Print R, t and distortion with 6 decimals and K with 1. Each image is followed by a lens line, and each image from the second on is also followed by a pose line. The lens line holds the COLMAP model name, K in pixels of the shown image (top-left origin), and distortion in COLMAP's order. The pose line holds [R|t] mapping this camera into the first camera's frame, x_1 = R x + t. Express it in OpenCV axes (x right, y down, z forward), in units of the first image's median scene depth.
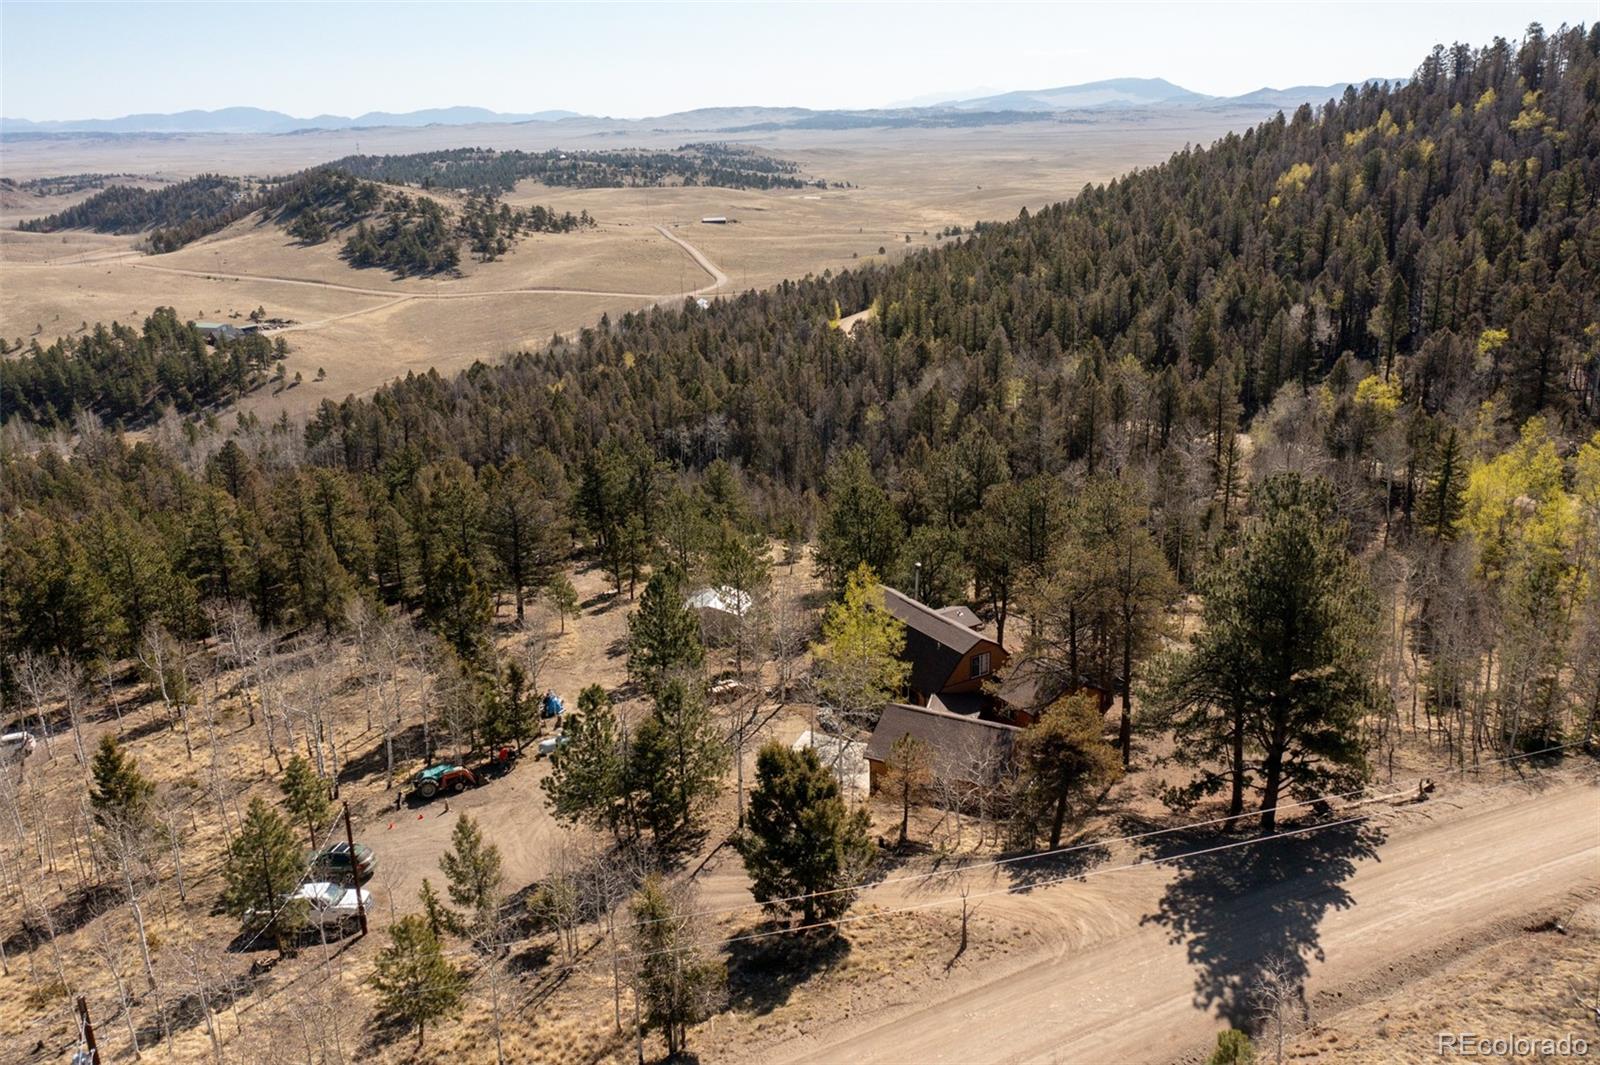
lens RADIAL K [[1249.0, 0, 800.3], [0, 1249.0, 534.0], [0, 0, 1]] dist [-0.018076, 0.012542]
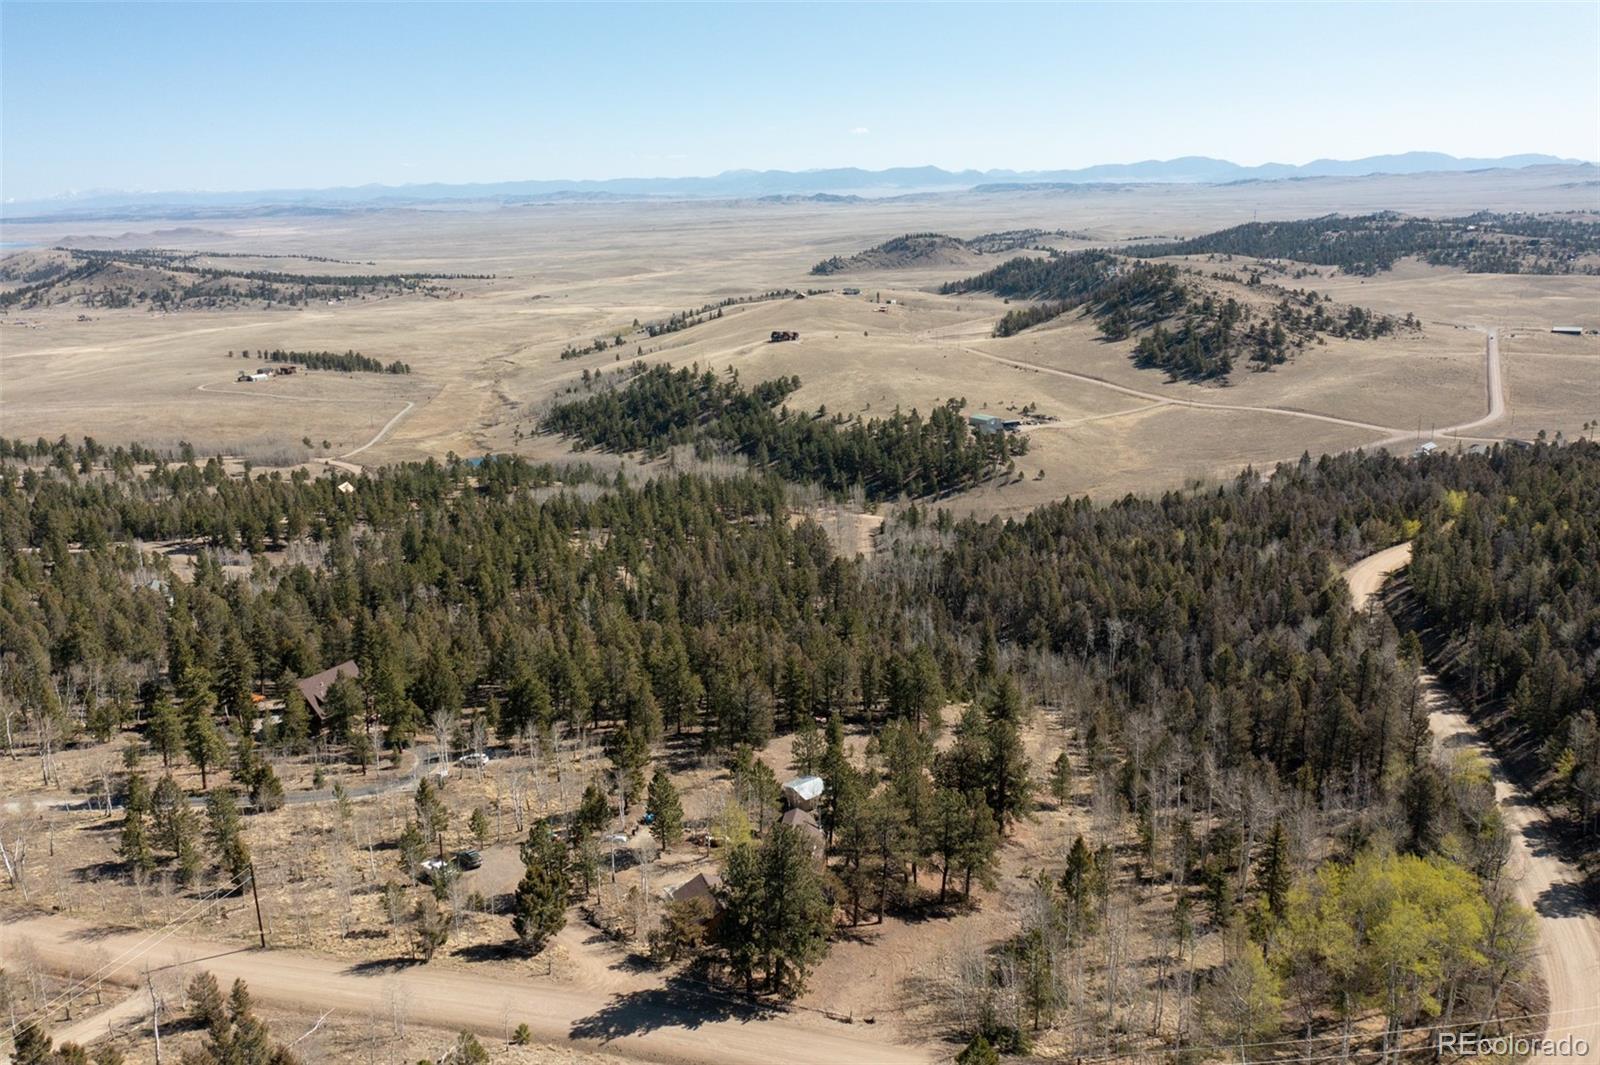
lens RADIAL K [[1249.0, 0, 804.6], [0, 1249.0, 529.4], [0, 0, 1]] dist [-0.018076, 0.012542]
pose [[0.769183, 0.164035, -0.617617, 0.116059], [-0.187411, 0.981900, 0.027383, -0.042065], [0.610929, 0.094686, 0.786002, -0.043200]]
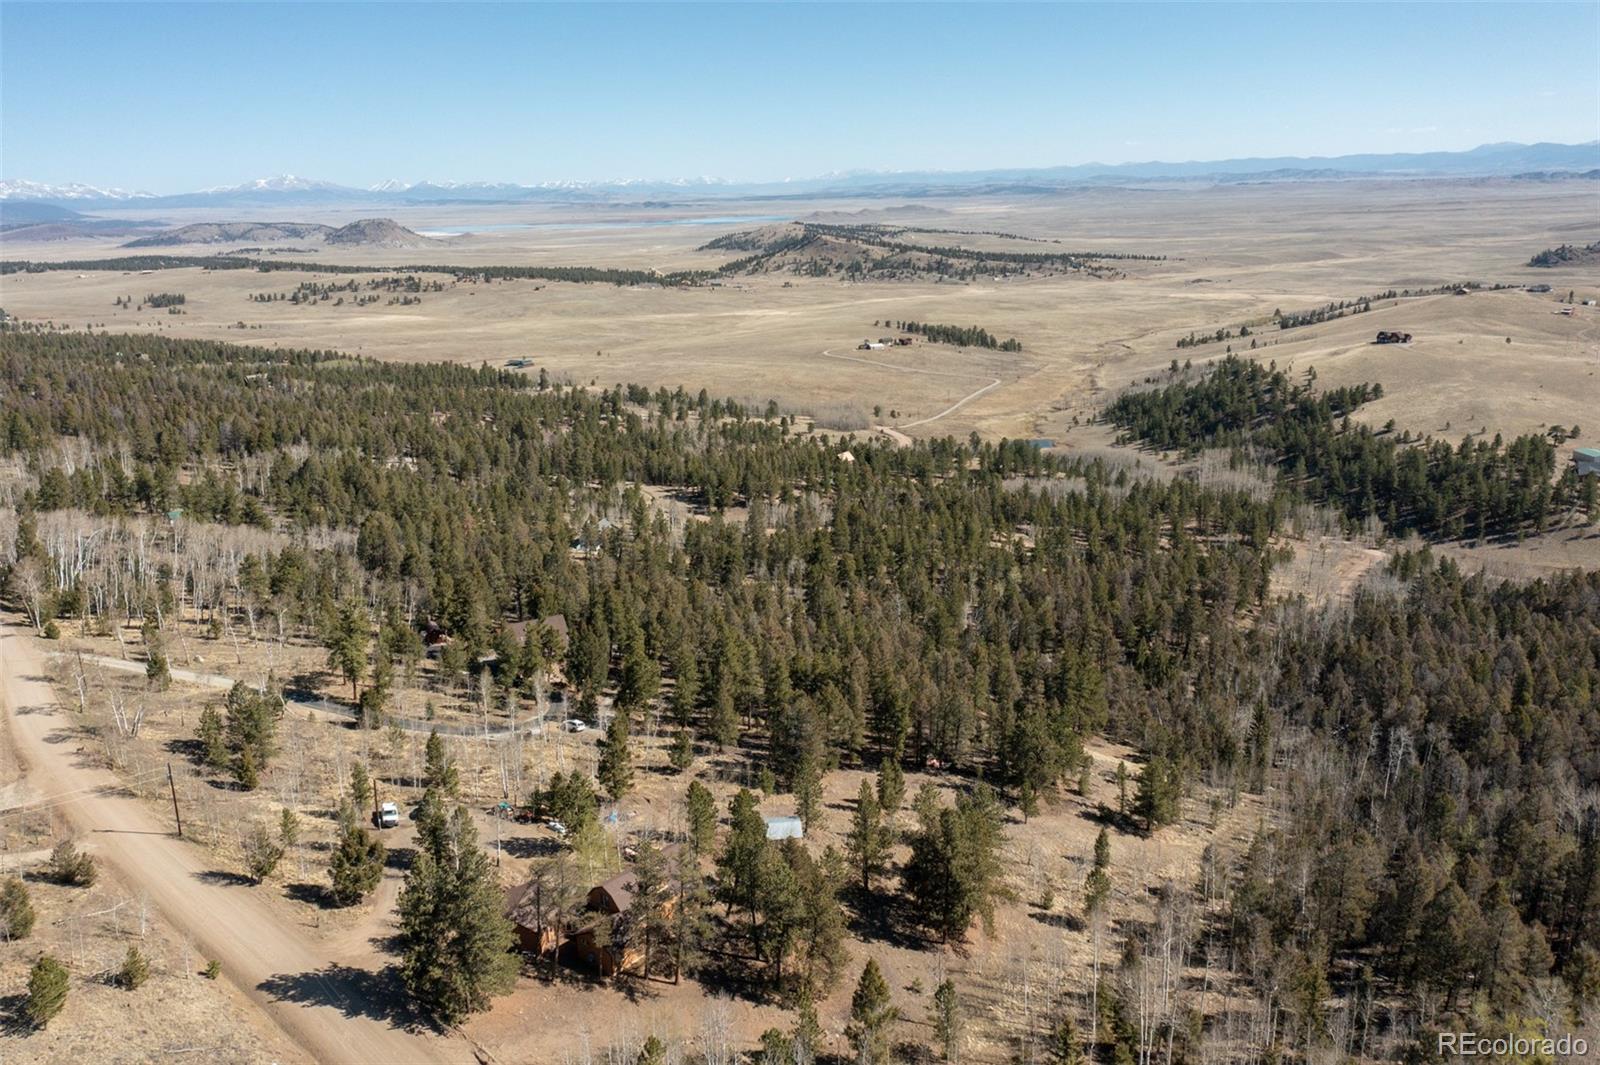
lens RADIAL K [[1249.0, 0, 798.5], [0, 1249.0, 534.5], [0, 0, 1]] dist [-0.018076, 0.012542]
pose [[0.325640, 0.256875, -0.909931, 0.163622], [-0.270465, 0.947479, 0.170683, -0.072931], [0.905984, 0.190523, 0.378013, 0.047128]]
